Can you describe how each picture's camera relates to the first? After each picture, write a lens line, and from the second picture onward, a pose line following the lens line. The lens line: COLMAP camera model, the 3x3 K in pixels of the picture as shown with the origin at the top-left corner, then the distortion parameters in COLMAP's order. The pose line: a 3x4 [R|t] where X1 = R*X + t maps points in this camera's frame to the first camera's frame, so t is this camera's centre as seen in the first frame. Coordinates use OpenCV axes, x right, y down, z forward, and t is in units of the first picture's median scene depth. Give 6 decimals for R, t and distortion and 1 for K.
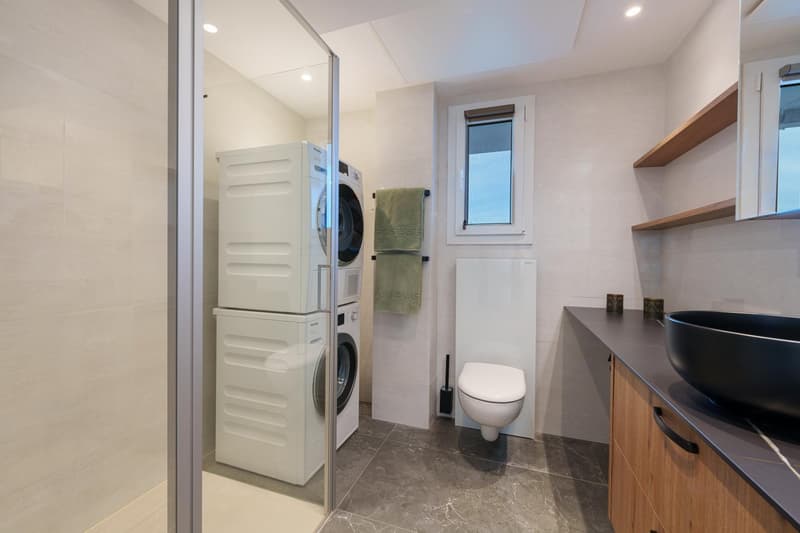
lens RADIAL K [[324.6, 0, 401.6], [0, 324.6, 263.3], [0, 0, 1]] dist [0.000493, -0.000227]
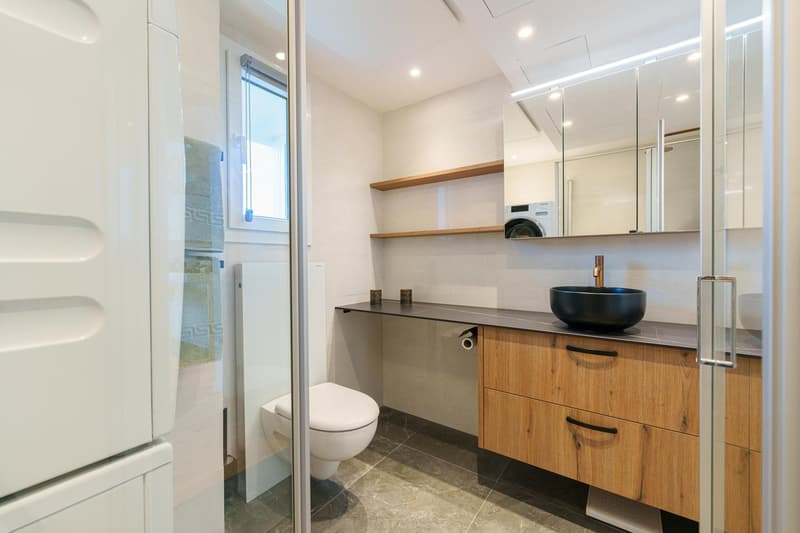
lens RADIAL K [[324.6, 0, 401.6], [0, 324.6, 263.3], [0, 0, 1]] dist [0.000493, -0.000227]
pose [[0.276485, -0.022107, 0.960764, -0.498823], [0.022577, 0.999609, 0.016504, -0.021809], [-0.960753, 0.017128, 0.276876, 0.600408]]
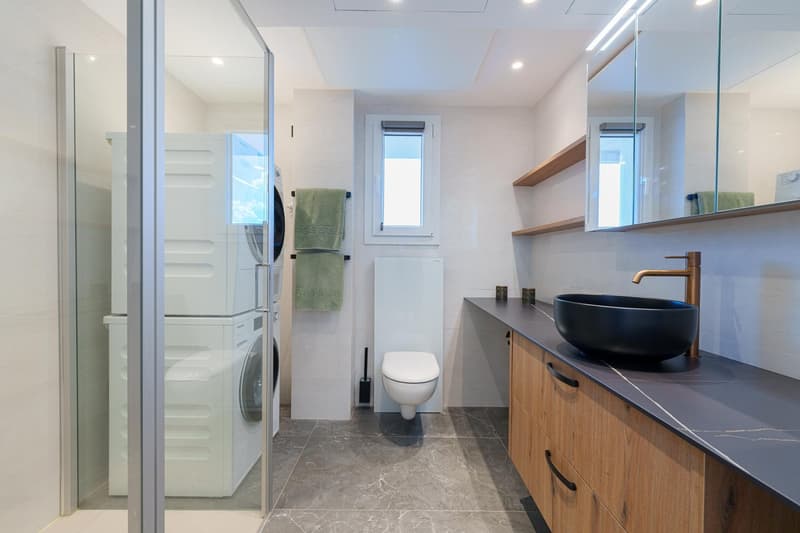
lens RADIAL K [[324.6, 0, 401.6], [0, 324.6, 263.3], [0, 0, 1]] dist [0.000493, -0.000227]
pose [[0.943307, -0.005691, 0.331874, -0.128402], [0.004166, 0.999977, 0.005304, -0.000477], [-0.331897, -0.003620, 0.943309, -0.054537]]
